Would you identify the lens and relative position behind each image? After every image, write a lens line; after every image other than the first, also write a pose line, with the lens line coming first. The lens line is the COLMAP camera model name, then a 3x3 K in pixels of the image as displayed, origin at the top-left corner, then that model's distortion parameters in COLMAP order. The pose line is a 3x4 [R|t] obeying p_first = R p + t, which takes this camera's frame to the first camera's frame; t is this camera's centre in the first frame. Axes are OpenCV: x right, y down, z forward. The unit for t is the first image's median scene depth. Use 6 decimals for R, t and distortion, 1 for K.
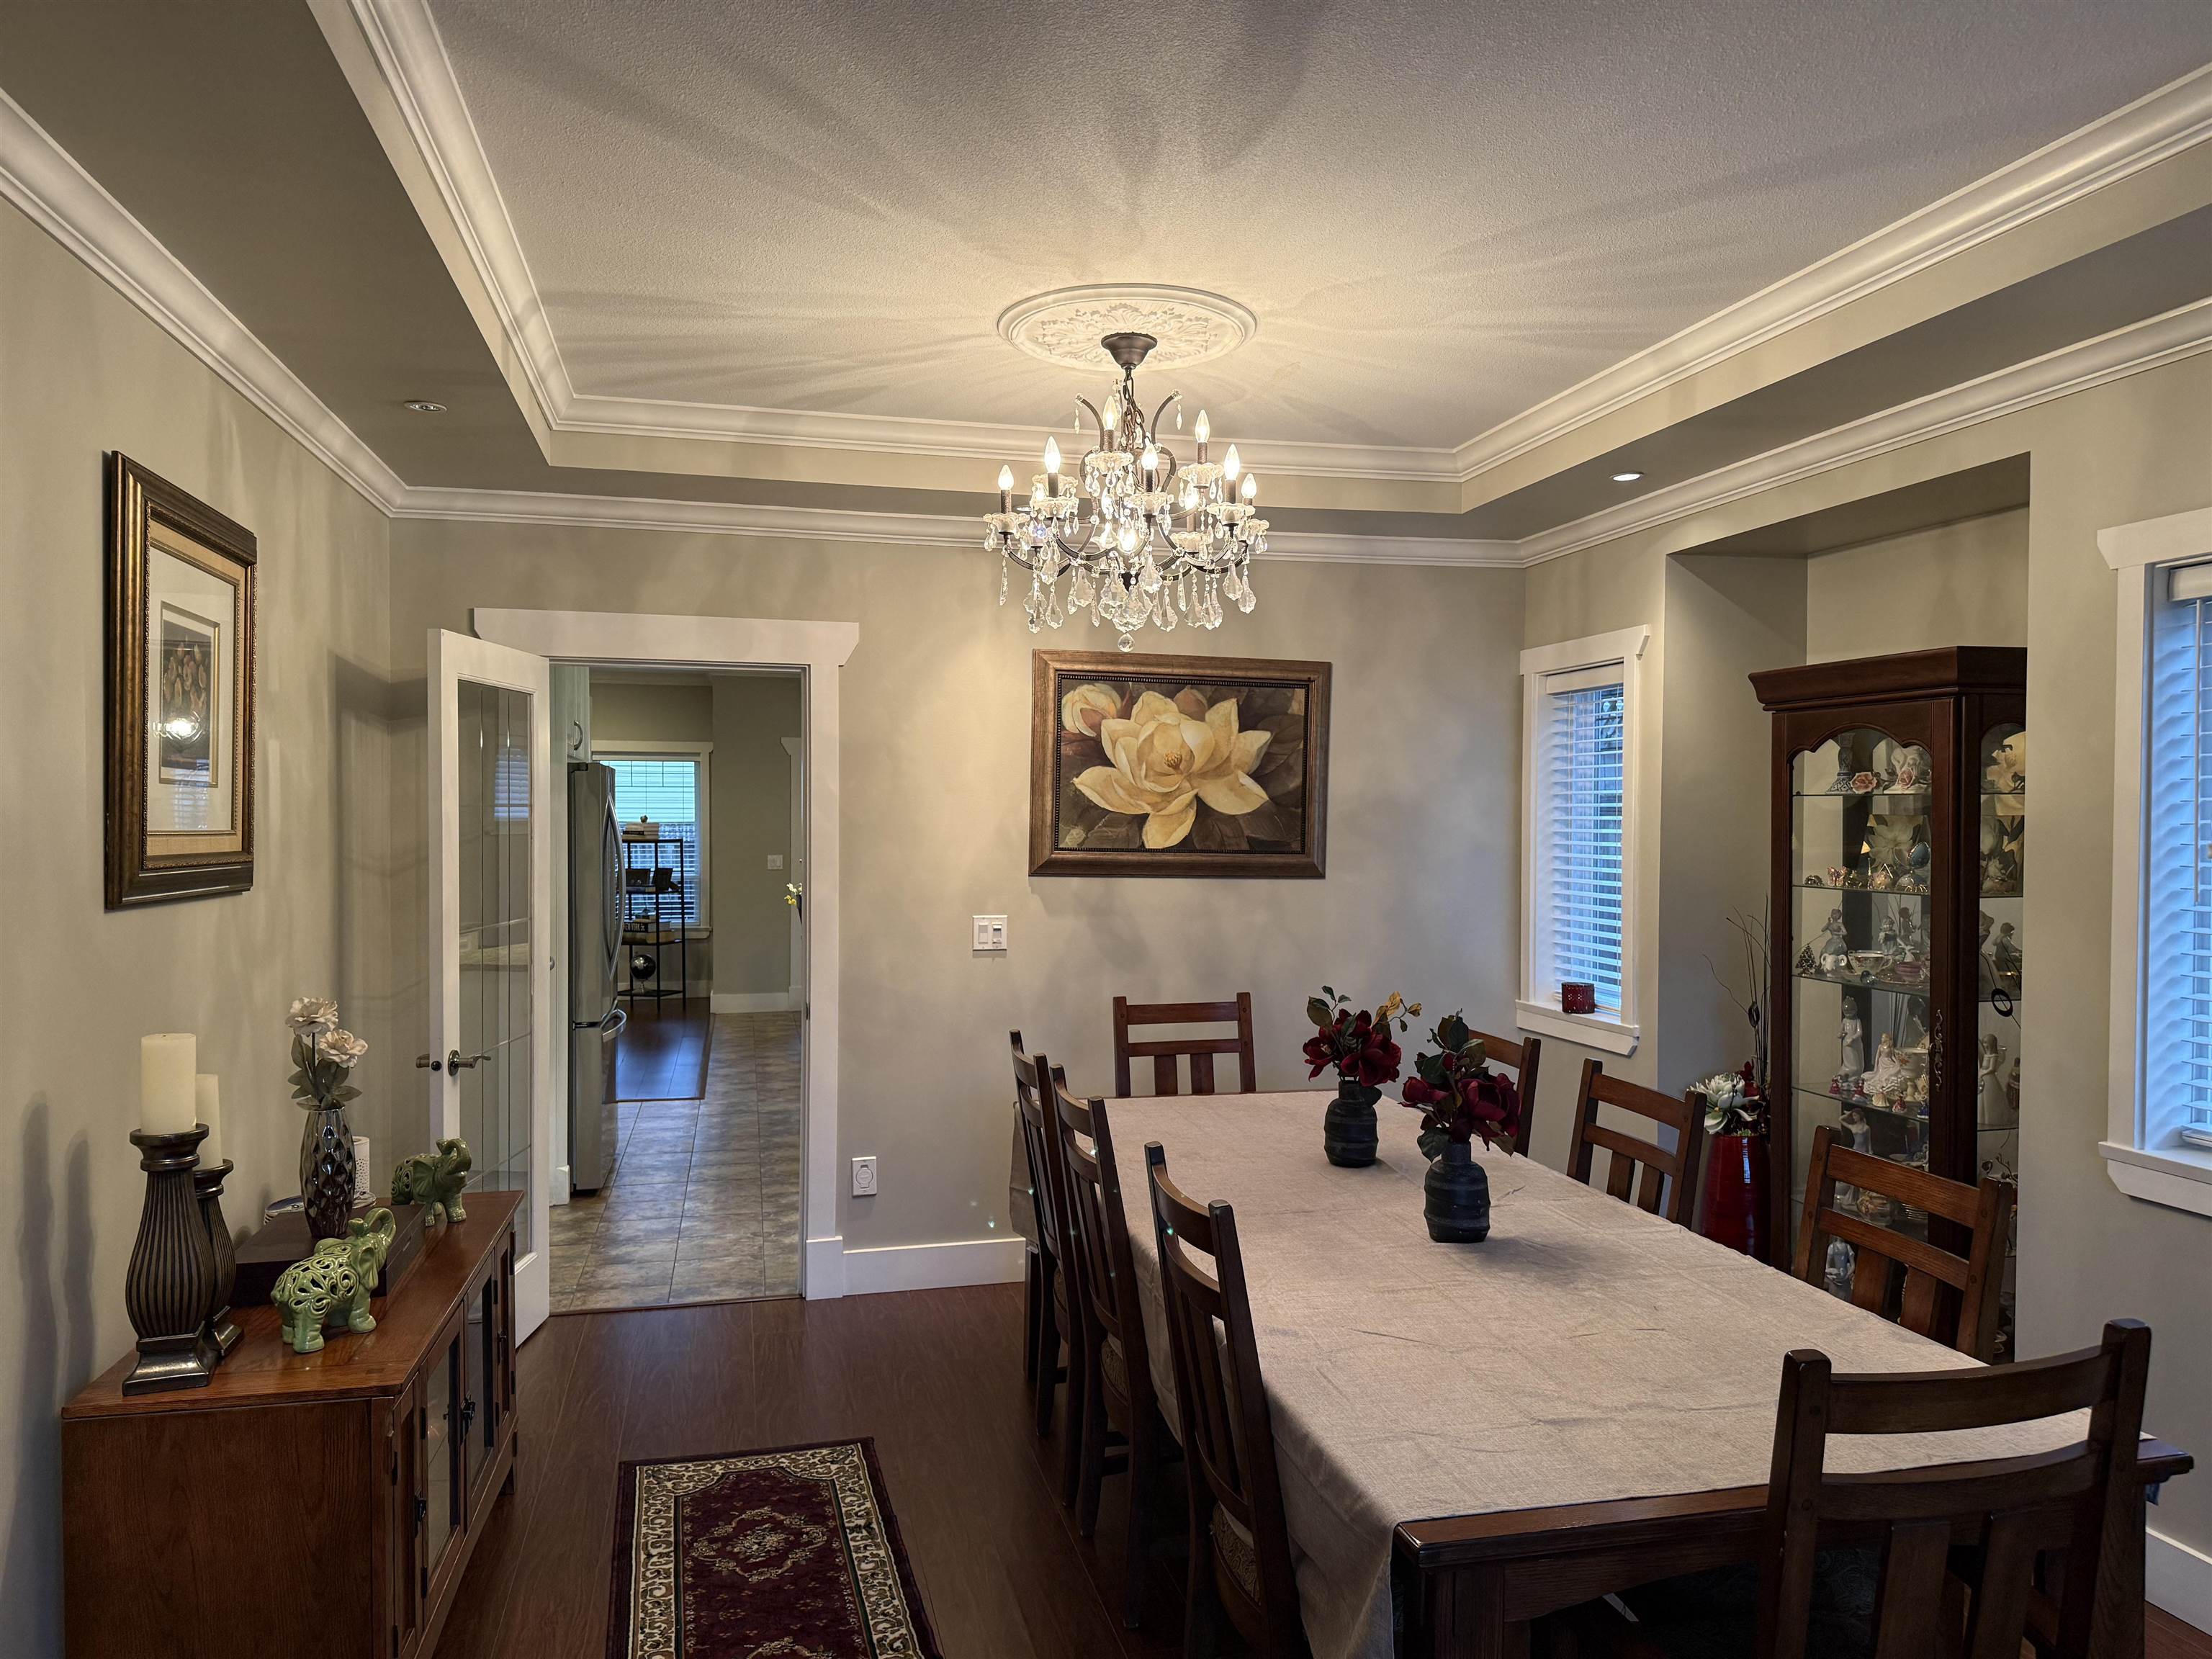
lens RADIAL K [[1566.6, 0, 1124.5], [0, 1566.6, 835.6], [0, 0, 1]] dist [0.060716, -0.047870]
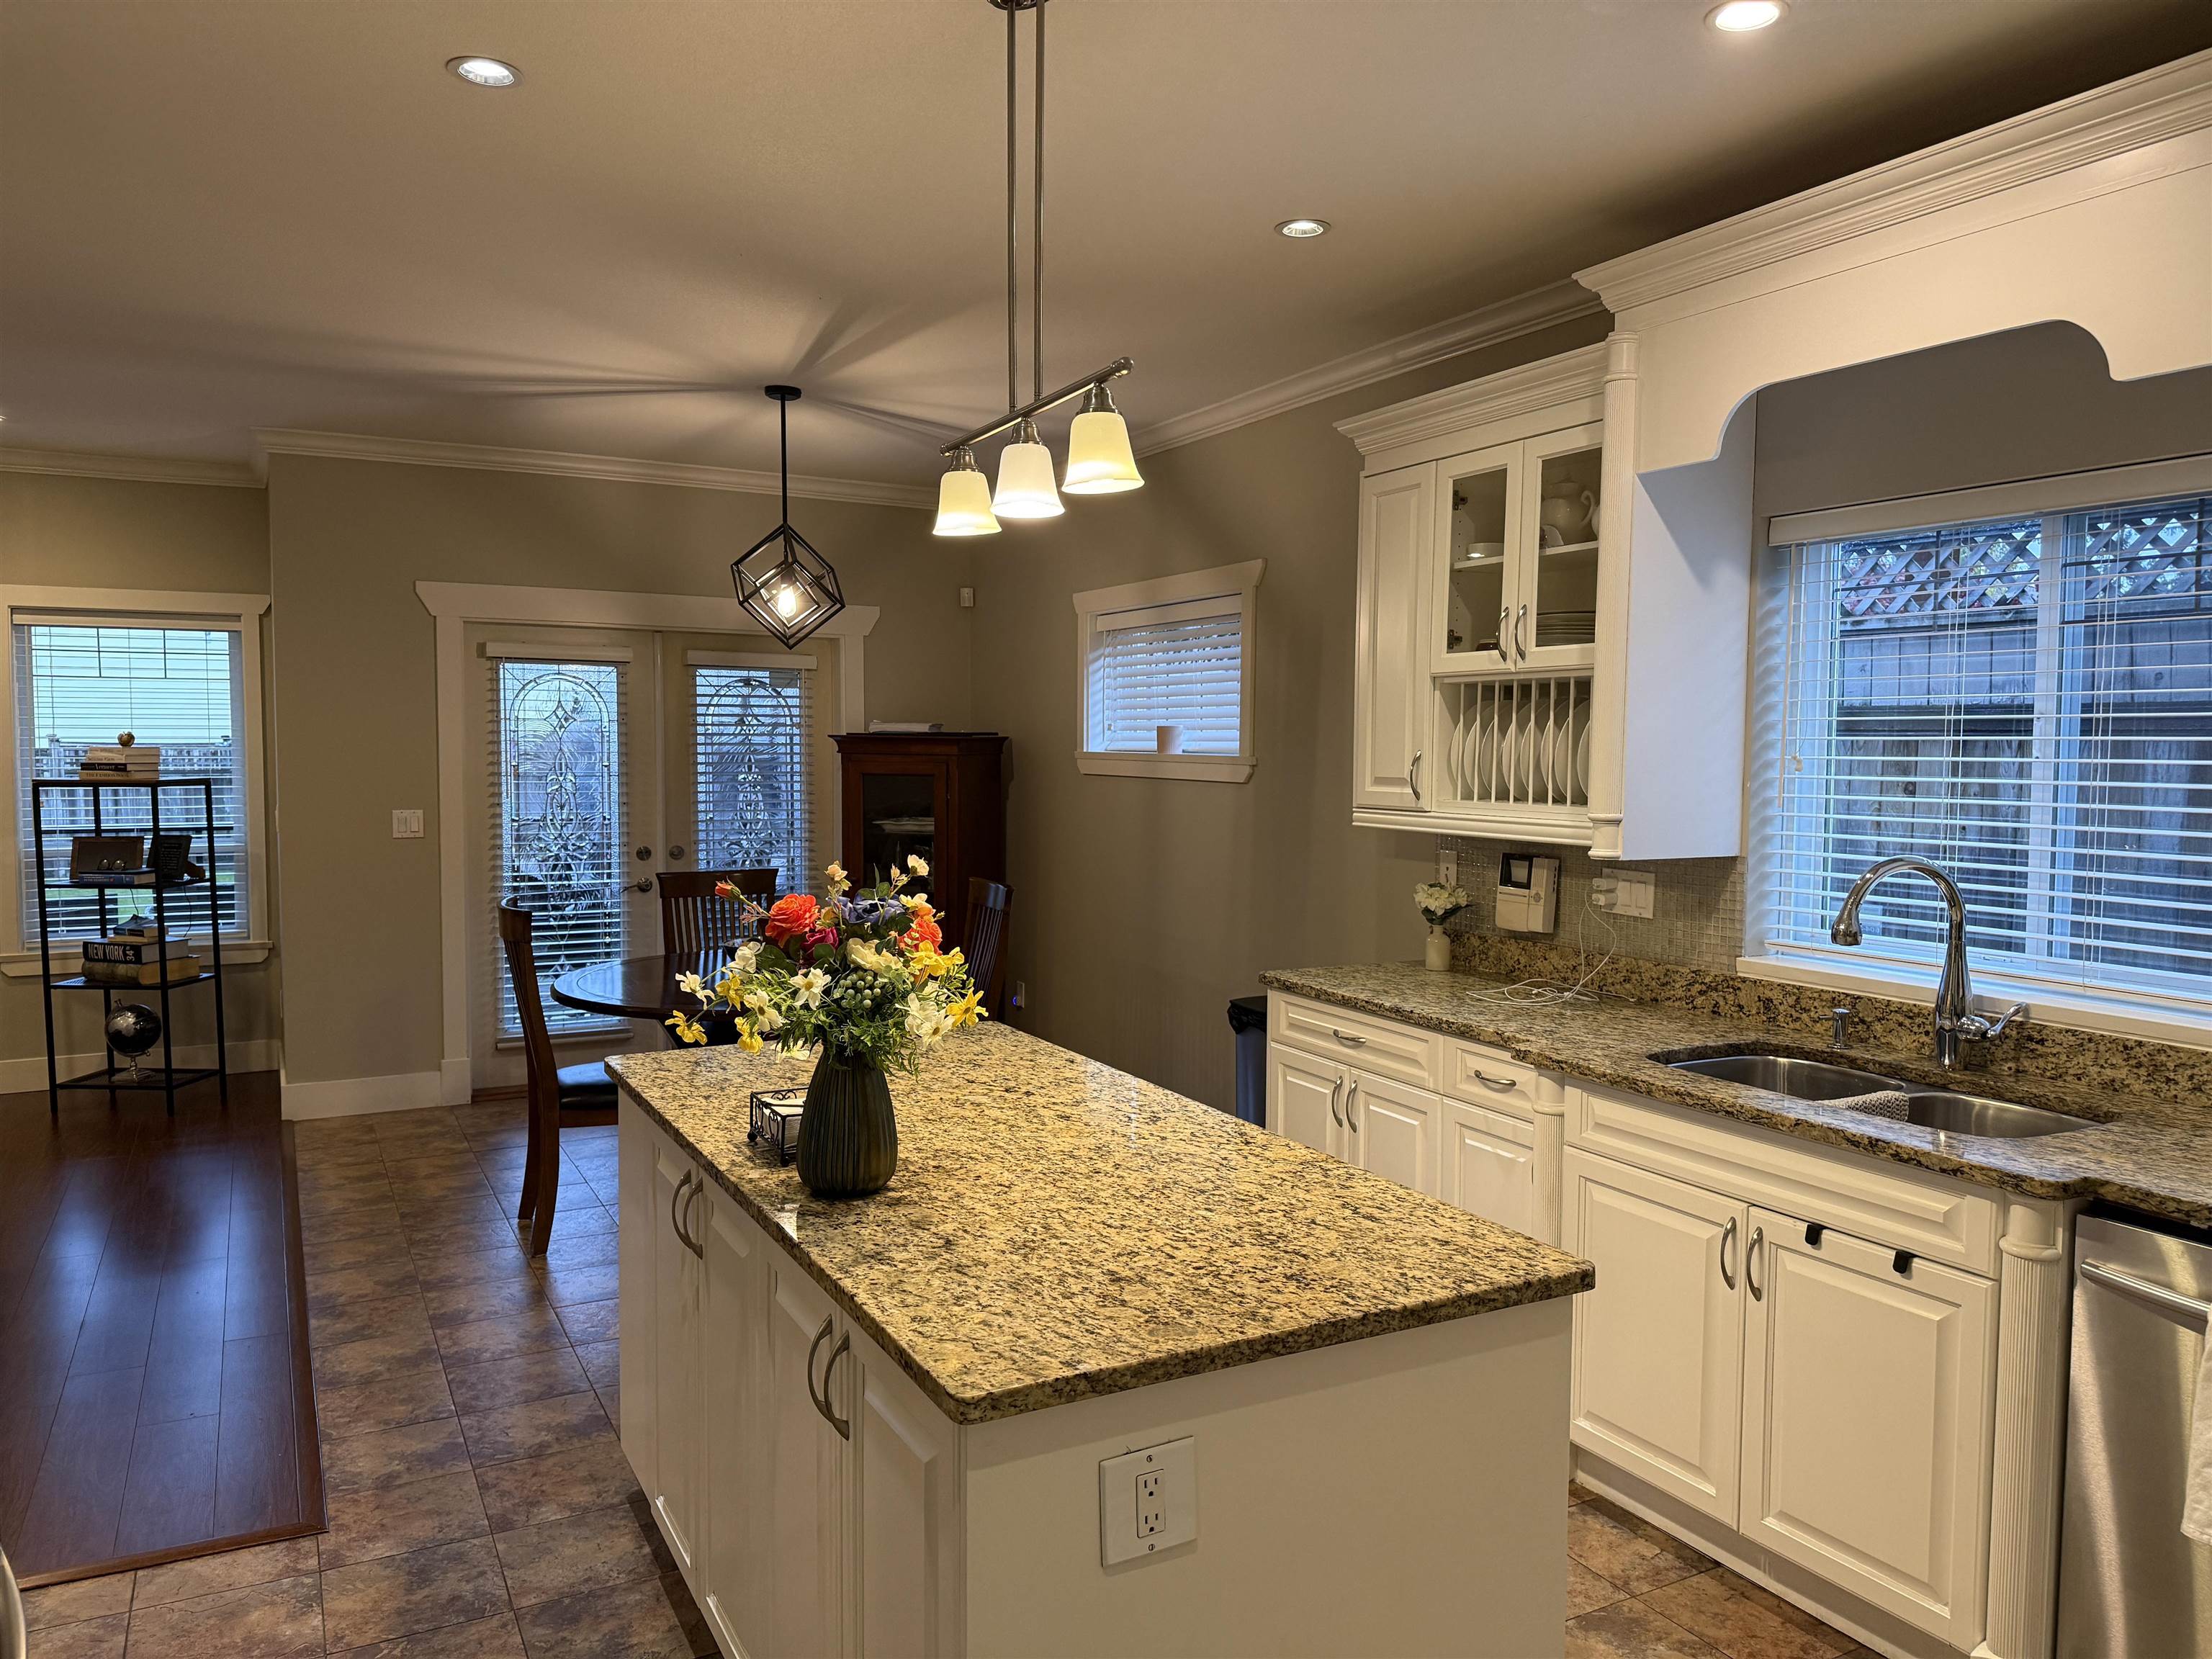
lens RADIAL K [[1566.6, 0, 1107.6], [0, 1566.6, 839.1], [0, 0, 1]] dist [0.060716, -0.047870]
pose [[0.969108, -0.013698, 0.246254, -0.121283], [-0.001460, 0.998120, 0.061268, -0.010655], [-0.246631, -0.059735, 0.967267, 0.411175]]
